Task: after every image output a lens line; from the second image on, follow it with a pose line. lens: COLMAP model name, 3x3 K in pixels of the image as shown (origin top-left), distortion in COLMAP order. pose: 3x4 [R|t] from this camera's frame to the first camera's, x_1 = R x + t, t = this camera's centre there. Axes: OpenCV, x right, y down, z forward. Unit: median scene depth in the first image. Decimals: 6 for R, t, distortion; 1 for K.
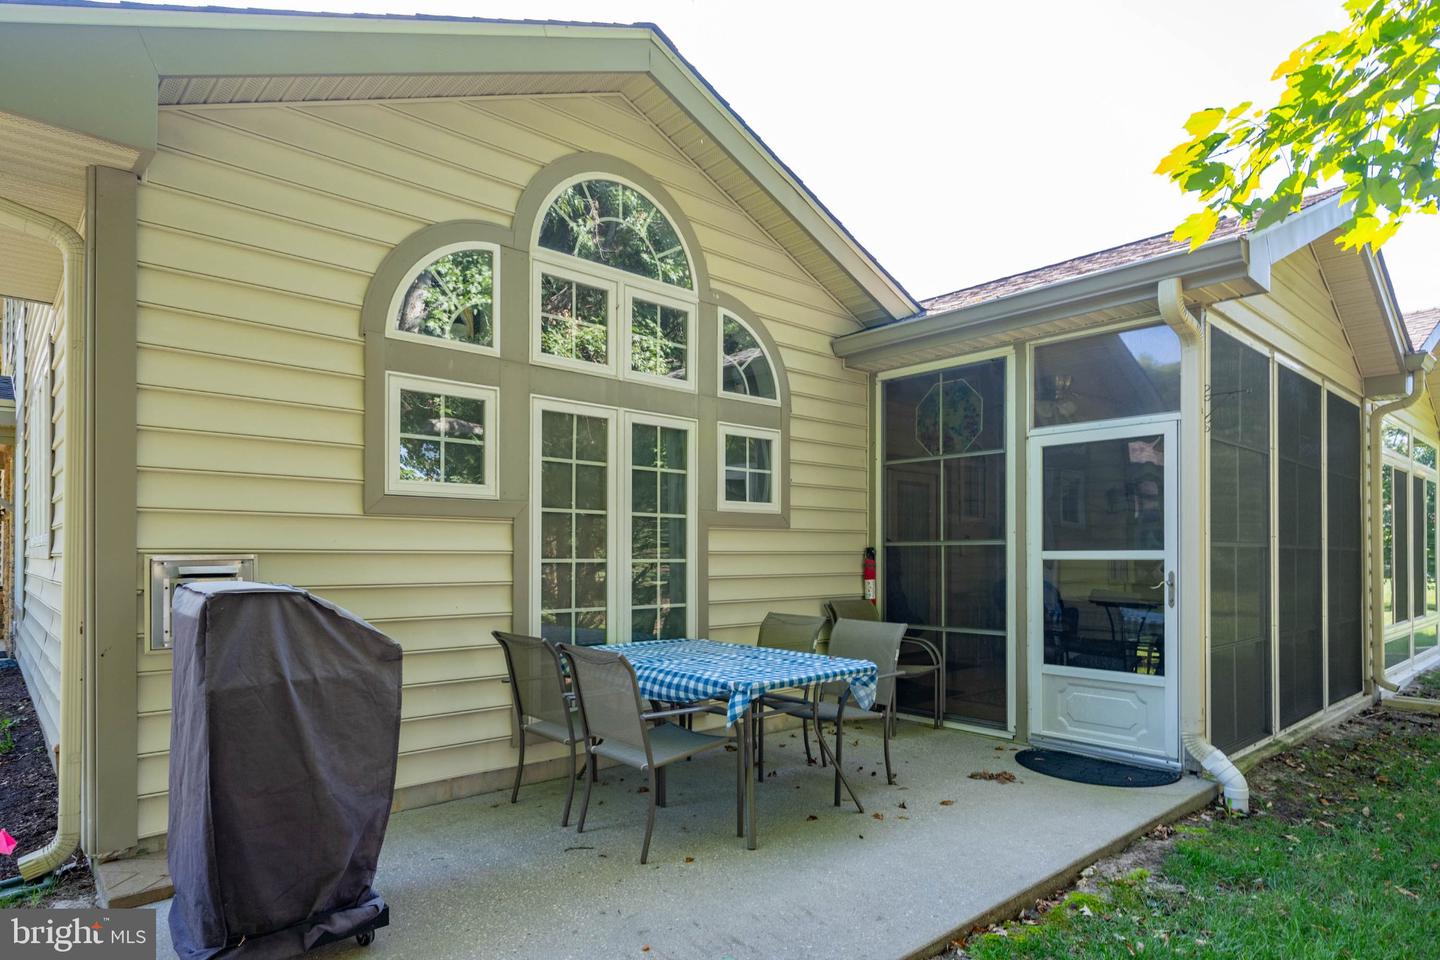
lens RADIAL K [[807.3, 0, 704.8], [0, 807.3, 555.2], [0, 0, 1]] dist [0.013310, 0.000887]
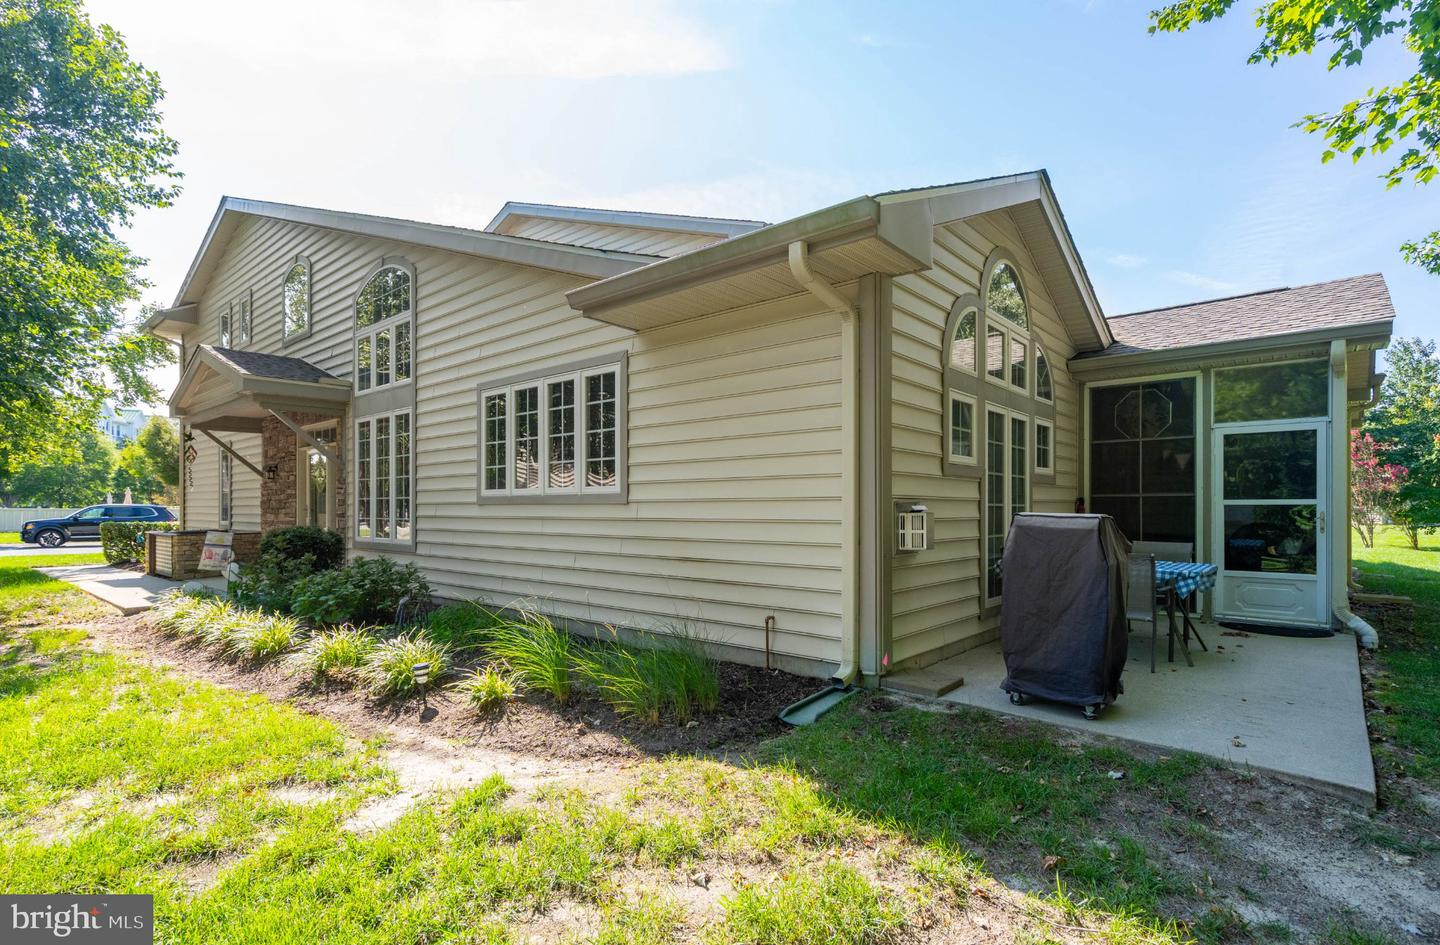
lens RADIAL K [[696.6, 0, 698.8], [0, 696.6, 514.6], [0, 0, 1]] dist [0.000484, 0.000148]
pose [[0.993551, -0.000650, 0.113388, -0.792731], [-0.000599, 0.999940, 0.010980, 0.009940], [-0.113389, -0.010977, 0.993490, -0.260448]]
